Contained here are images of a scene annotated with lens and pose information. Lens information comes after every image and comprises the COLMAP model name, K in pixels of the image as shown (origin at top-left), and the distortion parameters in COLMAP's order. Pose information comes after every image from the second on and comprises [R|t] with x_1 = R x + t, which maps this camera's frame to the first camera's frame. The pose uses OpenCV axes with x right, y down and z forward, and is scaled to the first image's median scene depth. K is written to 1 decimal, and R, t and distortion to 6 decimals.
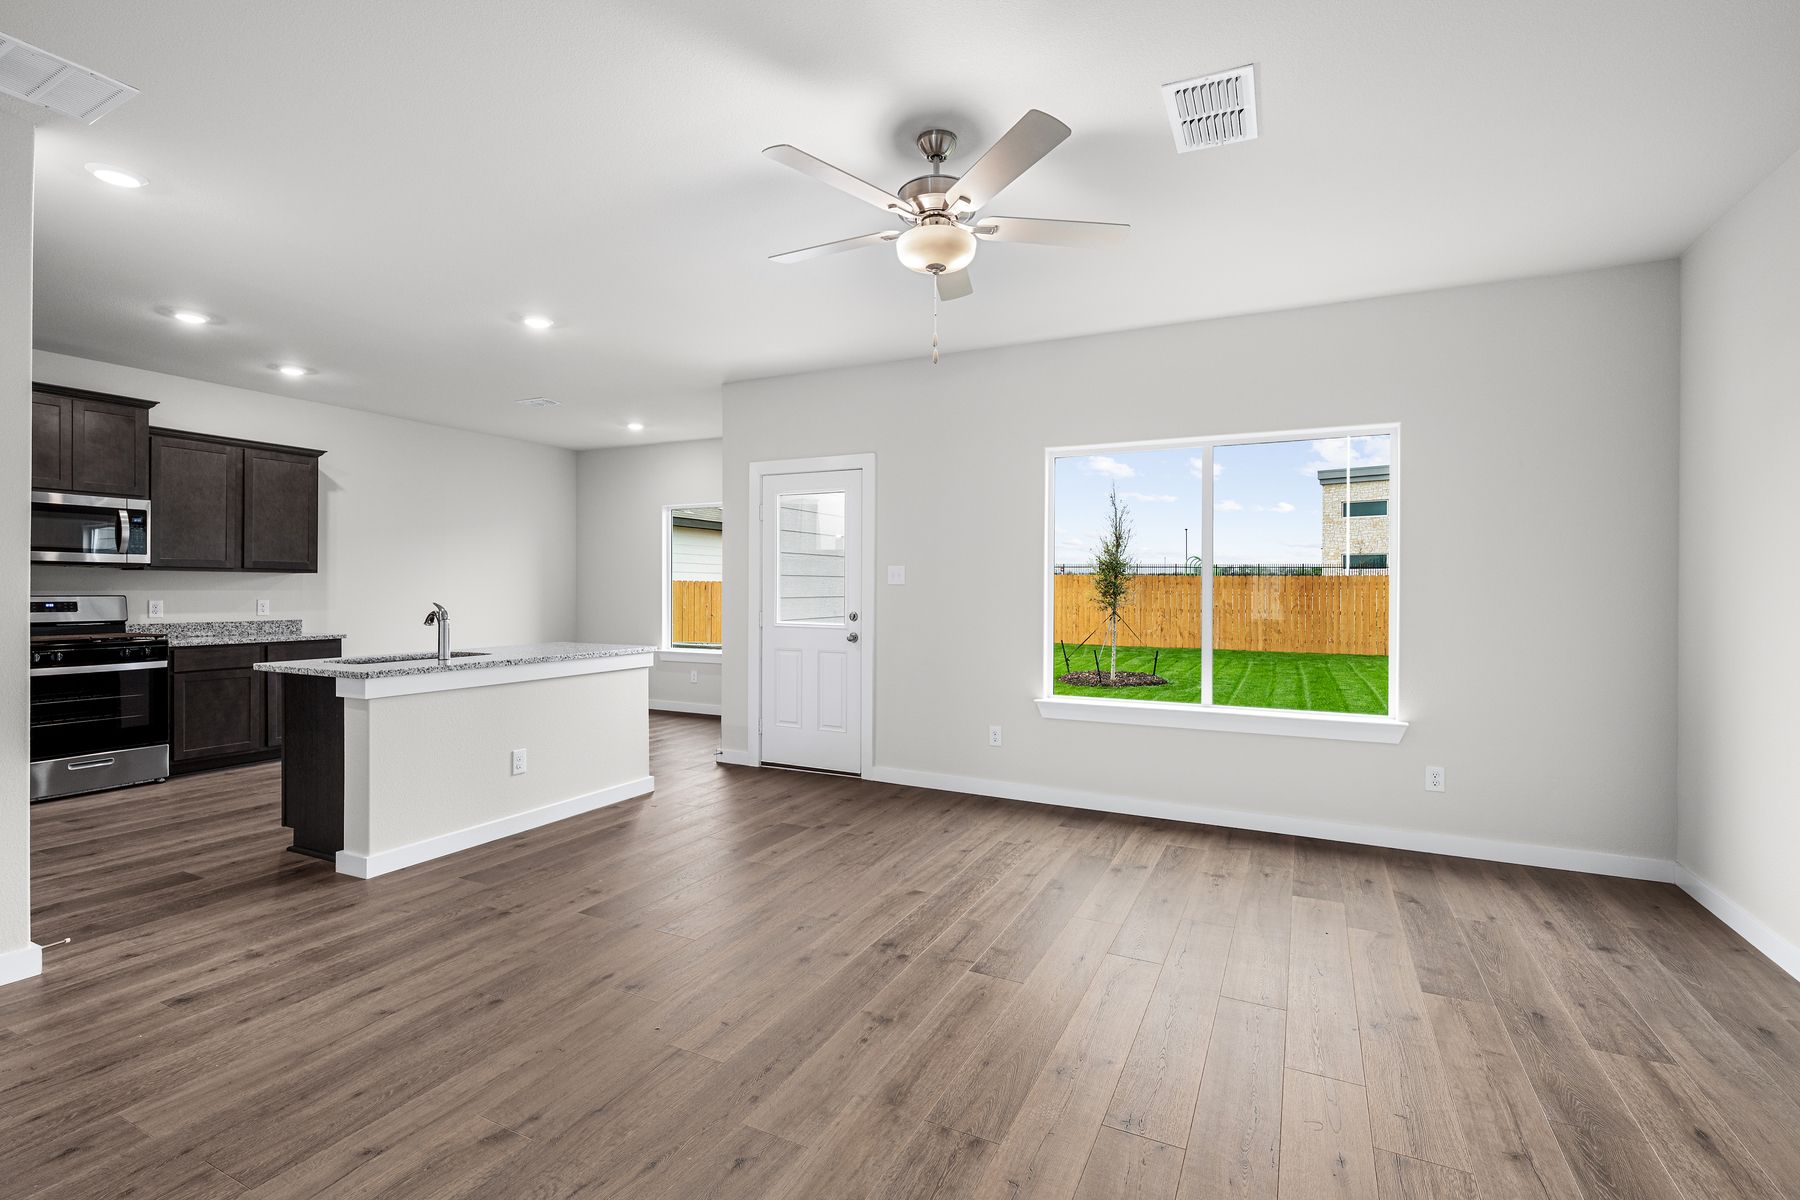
lens RADIAL K [[819.5, 0, 891.3], [0, 819.5, 592.9], [0, 0, 1]] dist [-0.000157, 0.000458]
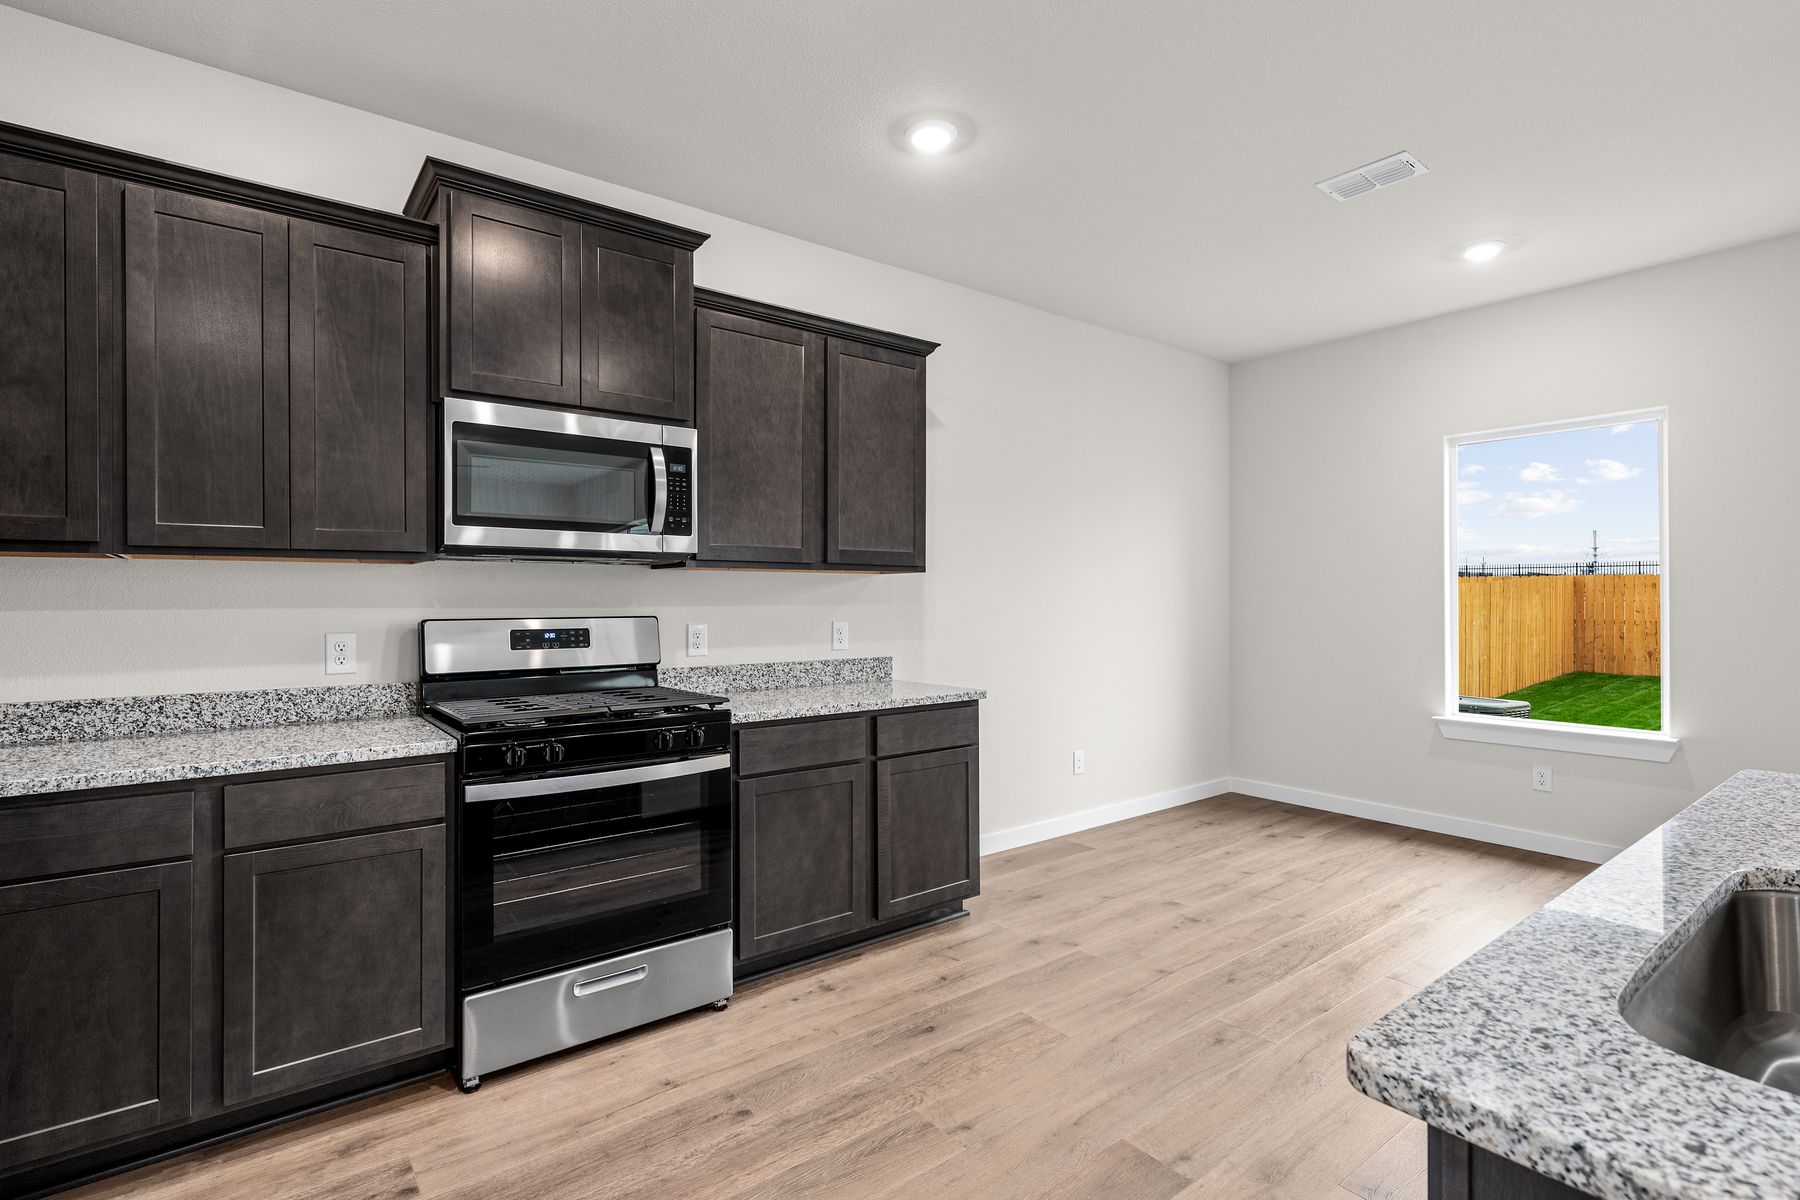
lens RADIAL K [[852.6, 0, 893.1], [0, 852.6, 597.5], [0, 0, 1]] dist [-0.001094, 0.000328]
pose [[0.901321, -0.006529, -0.433103, -0.580418], [0.003922, 0.999968, -0.006913, -0.004777], [0.433135, 0.004532, 0.901318, 0.591465]]
